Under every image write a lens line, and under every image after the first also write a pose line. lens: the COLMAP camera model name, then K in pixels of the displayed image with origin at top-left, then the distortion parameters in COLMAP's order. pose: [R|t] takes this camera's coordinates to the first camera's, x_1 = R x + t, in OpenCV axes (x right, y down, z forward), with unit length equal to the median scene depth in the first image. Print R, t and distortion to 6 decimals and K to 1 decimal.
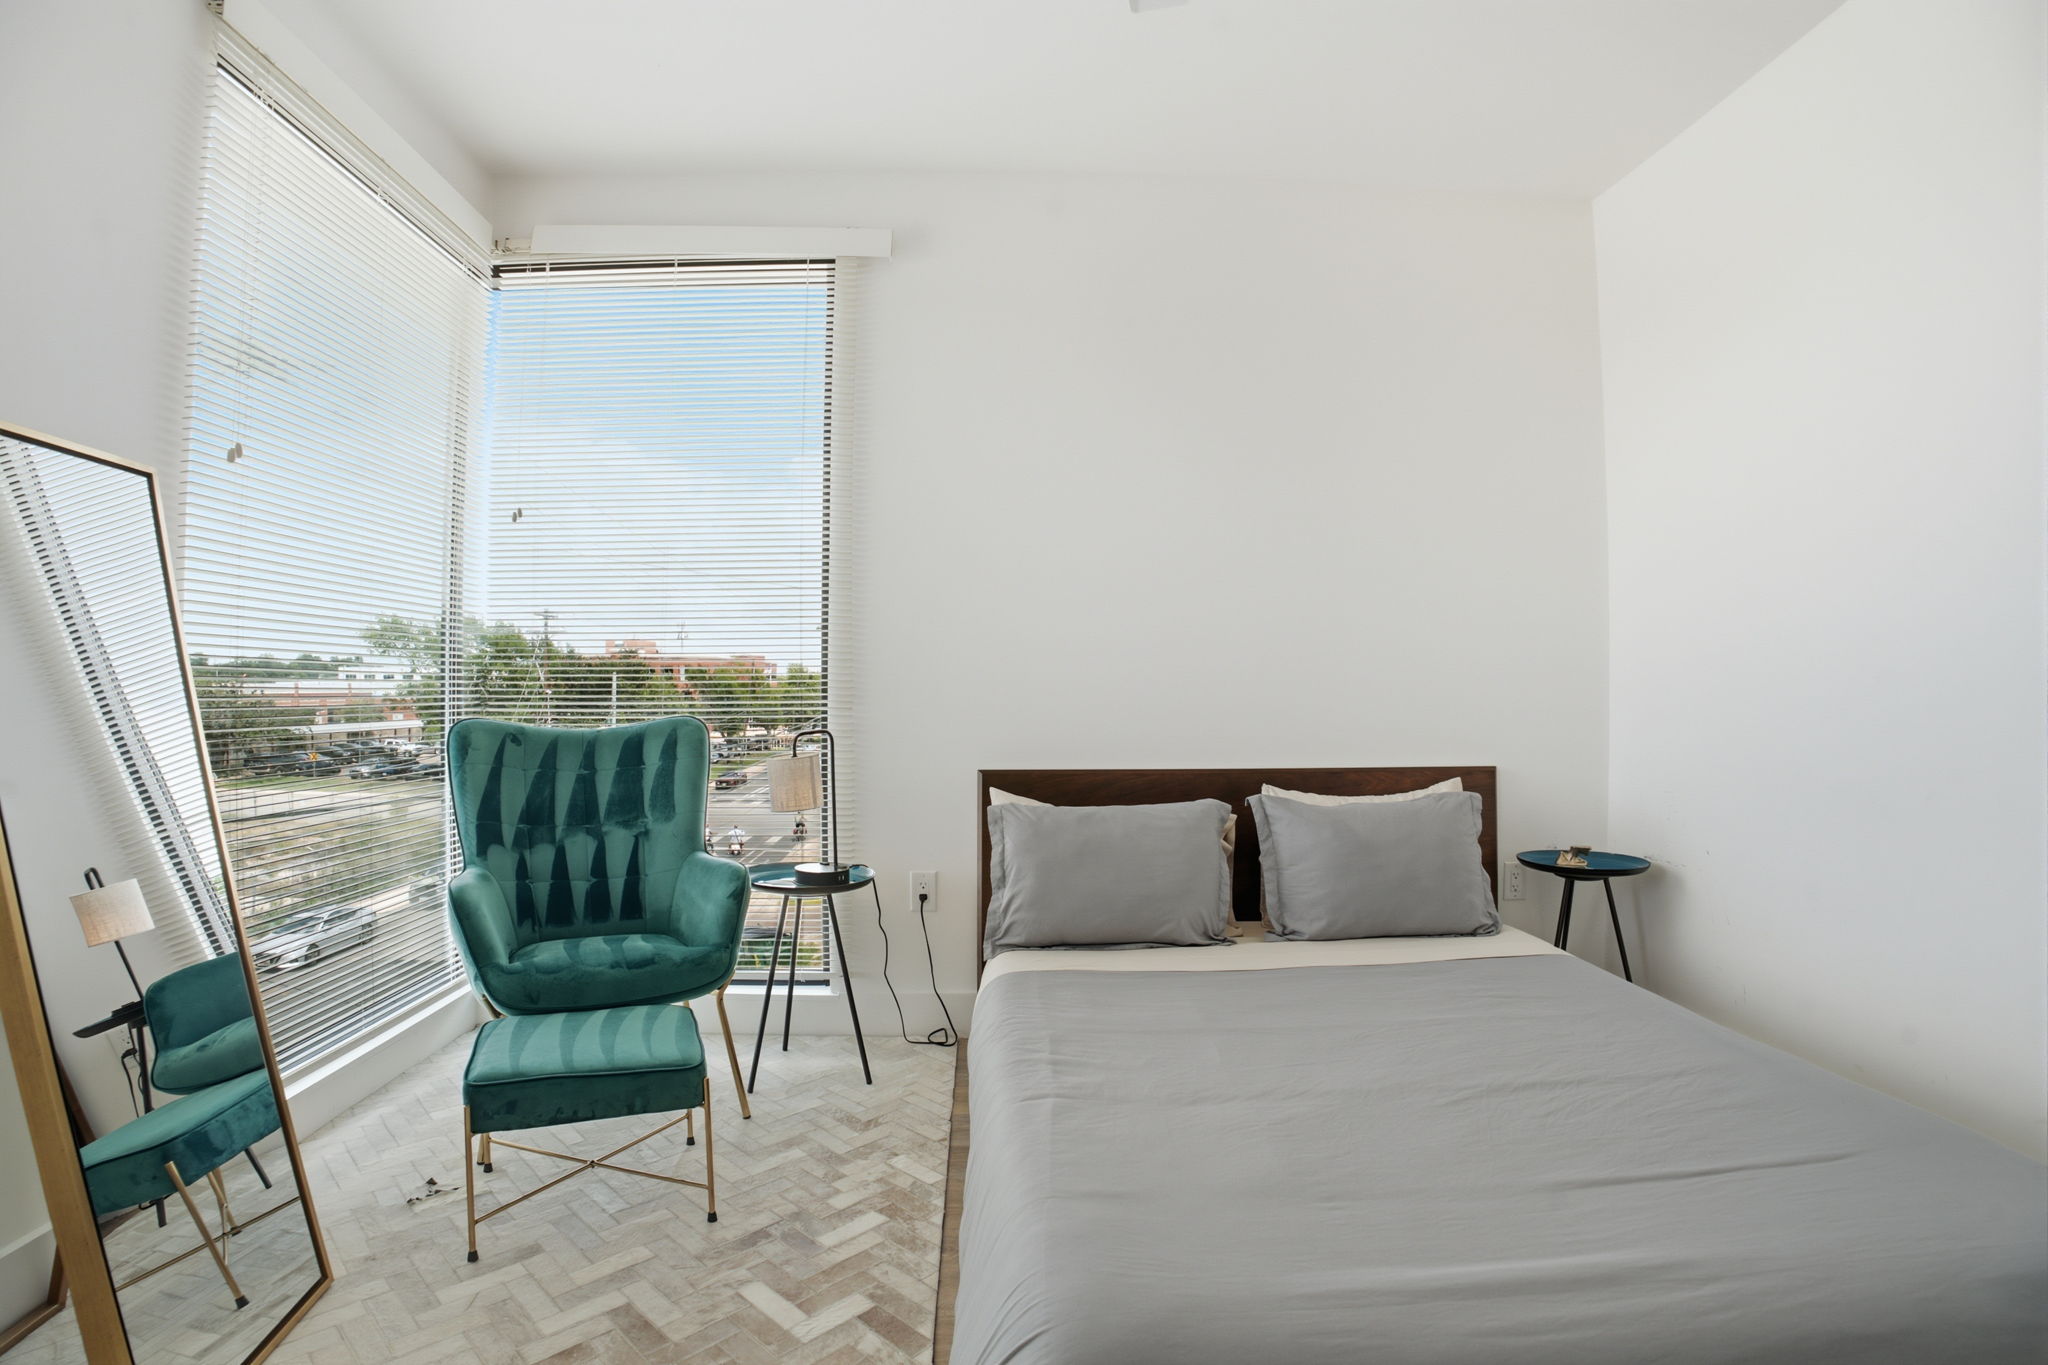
lens RADIAL K [[988.7, 0, 1015.6], [0, 988.7, 647.4], [0, 0, 1]] dist [-0.099252, 0.000800]
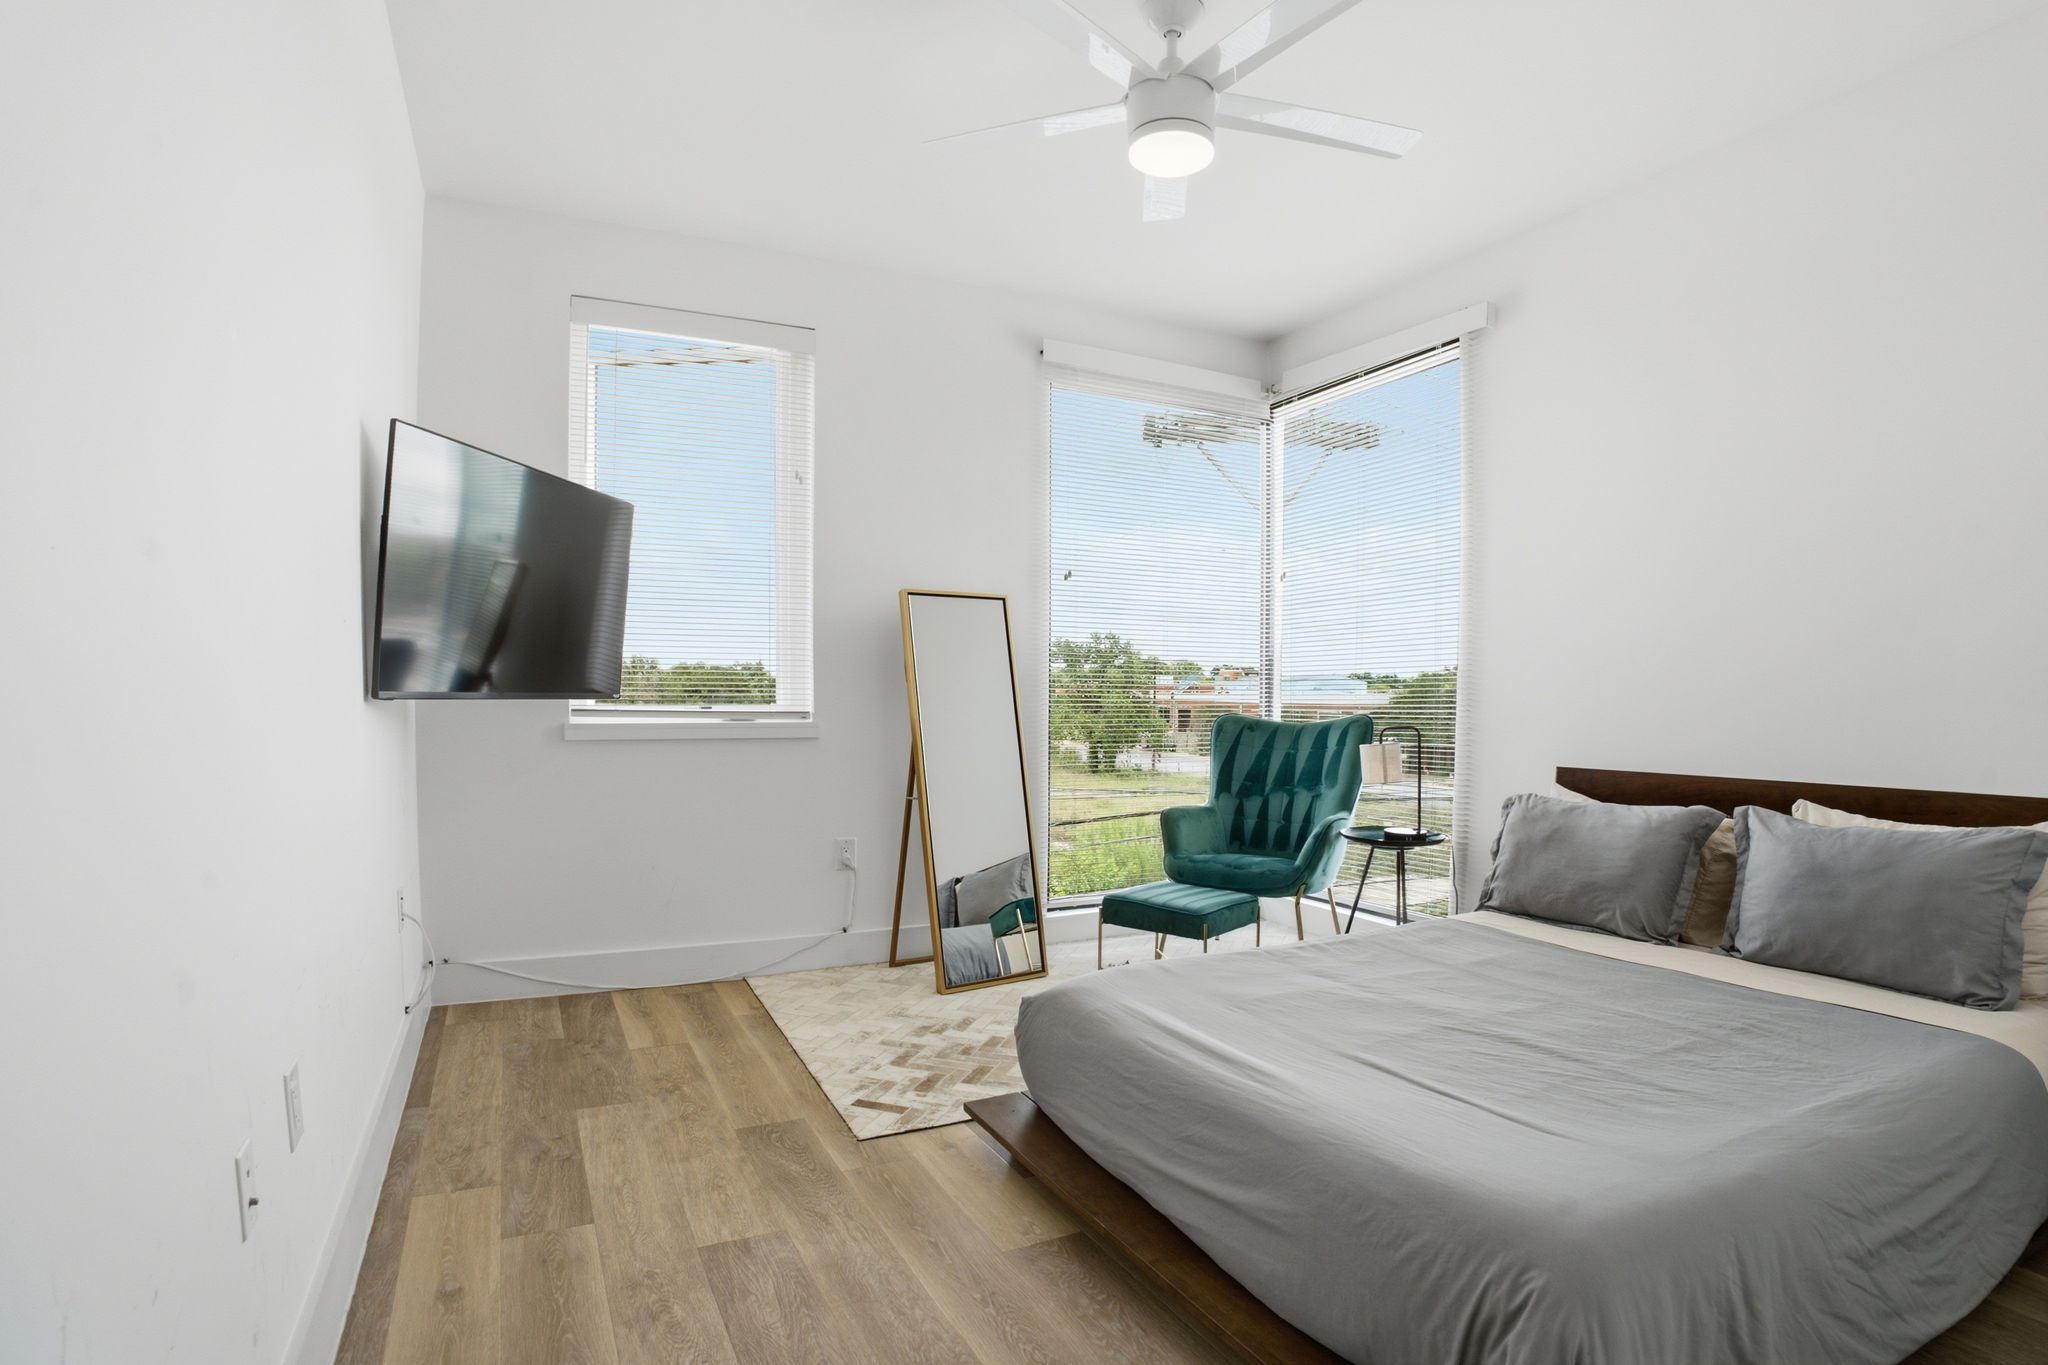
lens RADIAL K [[1028.9, 0, 1024.0], [0, 1028.9, 682.5], [0, 0, 1]] dist [-0.126133, 0.039276]
pose [[0.429179, -0.009748, -0.903167, 0.814907], [0.036255, 0.999322, 0.006442, -0.001529], [0.902492, -0.035509, 0.429241, -0.033224]]
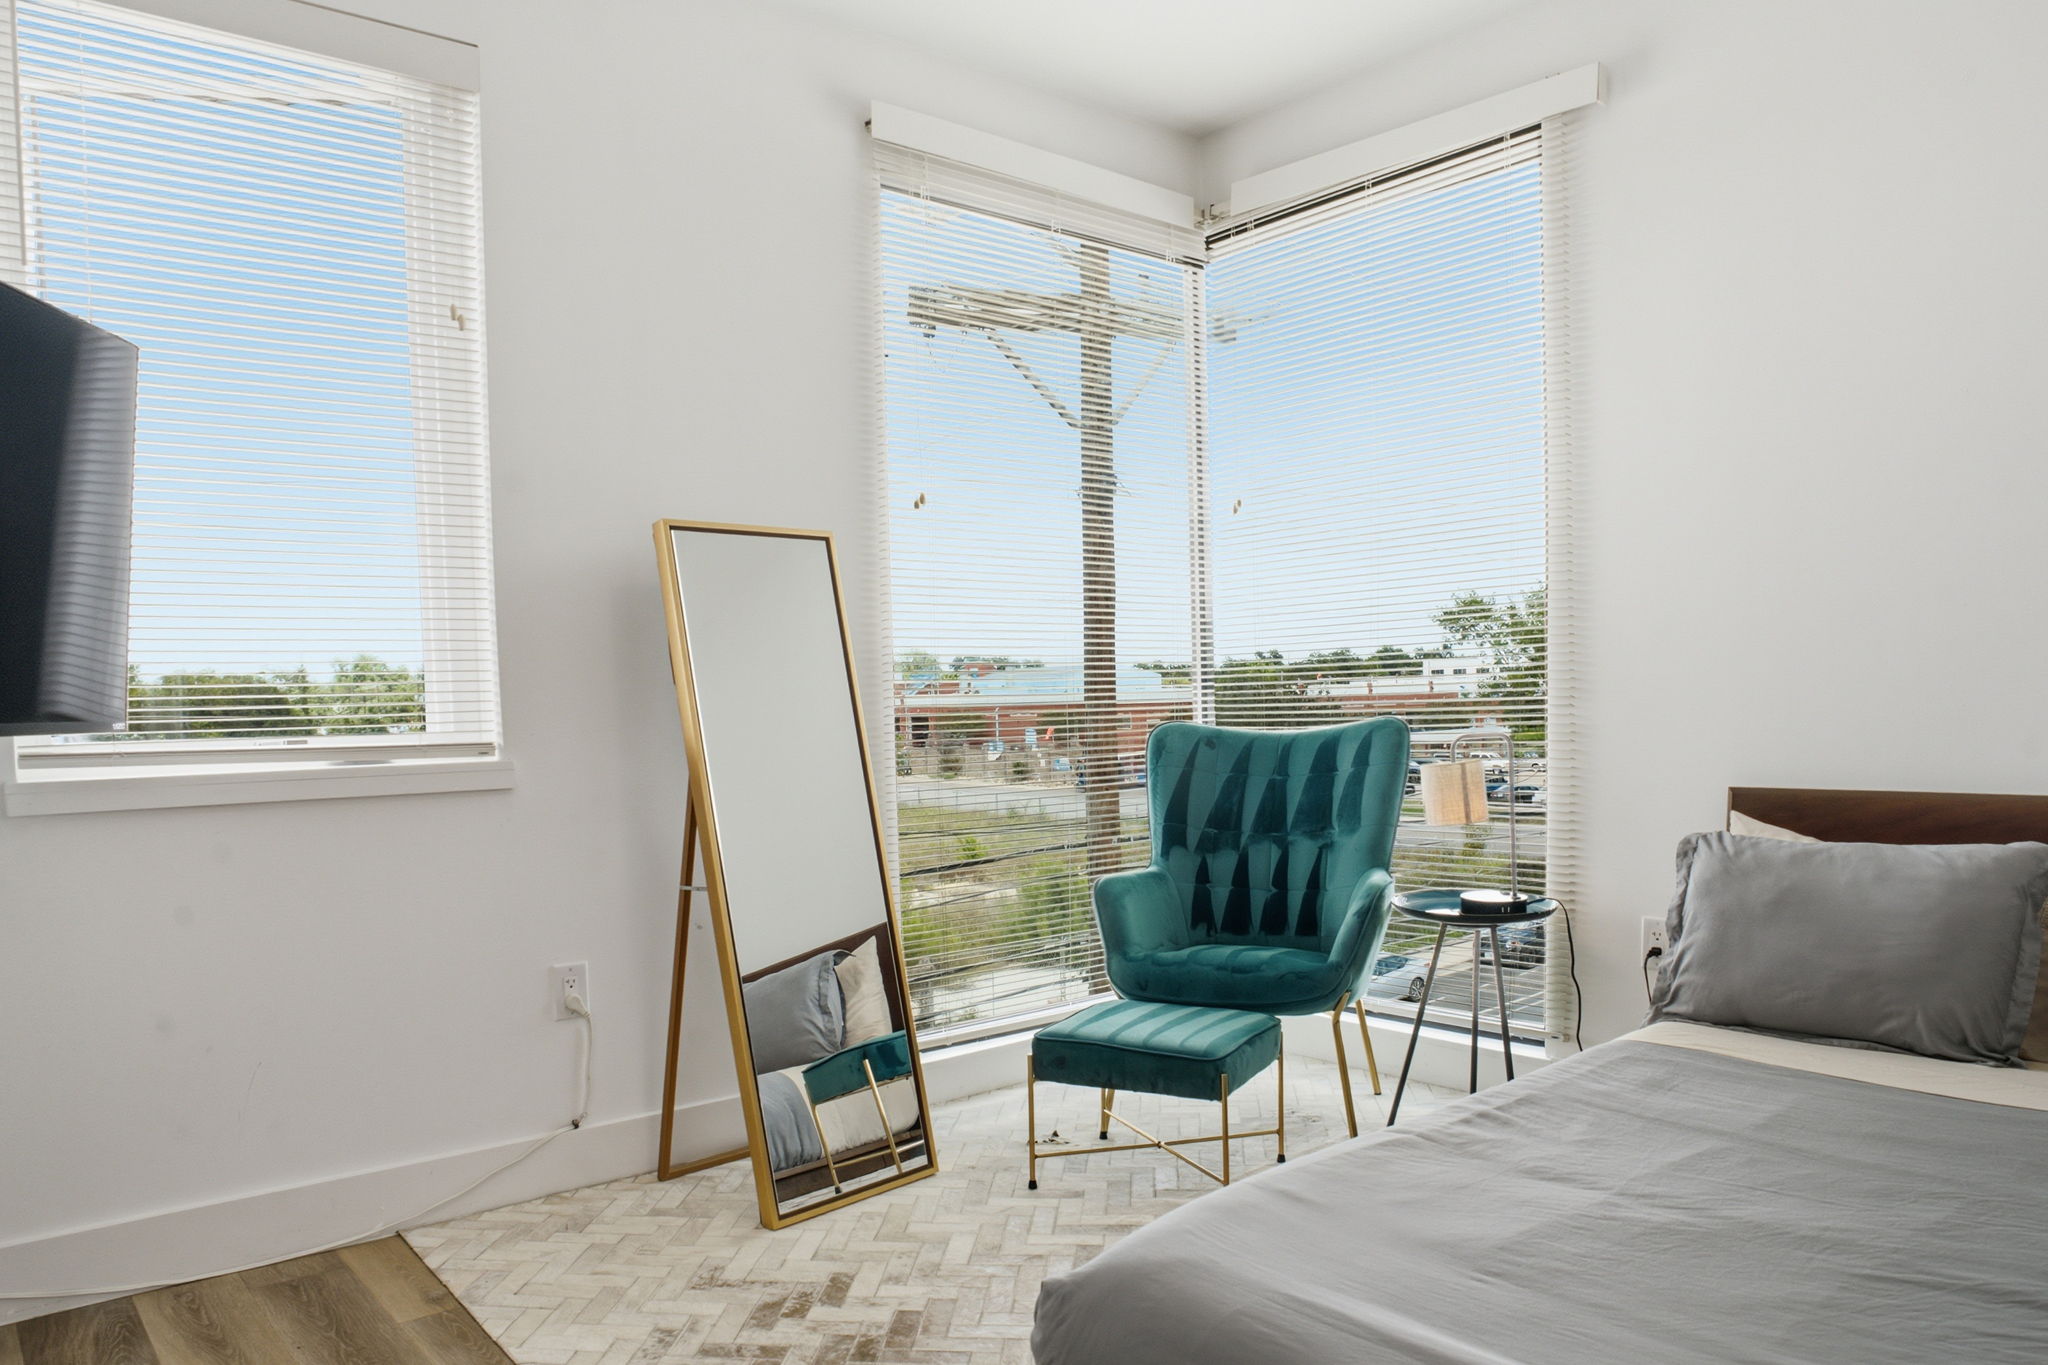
lens RADIAL K [[1409.3, 0, 1018.0], [0, 1409.3, 744.2], [0, 0, 1]] dist [-0.108820, 0.059318]
pose [[0.618407, 0.009299, -0.785803, 0.488778], [0.061106, 0.996334, 0.059879, -0.000611], [0.783479, -0.085047, 0.615571, -0.036664]]
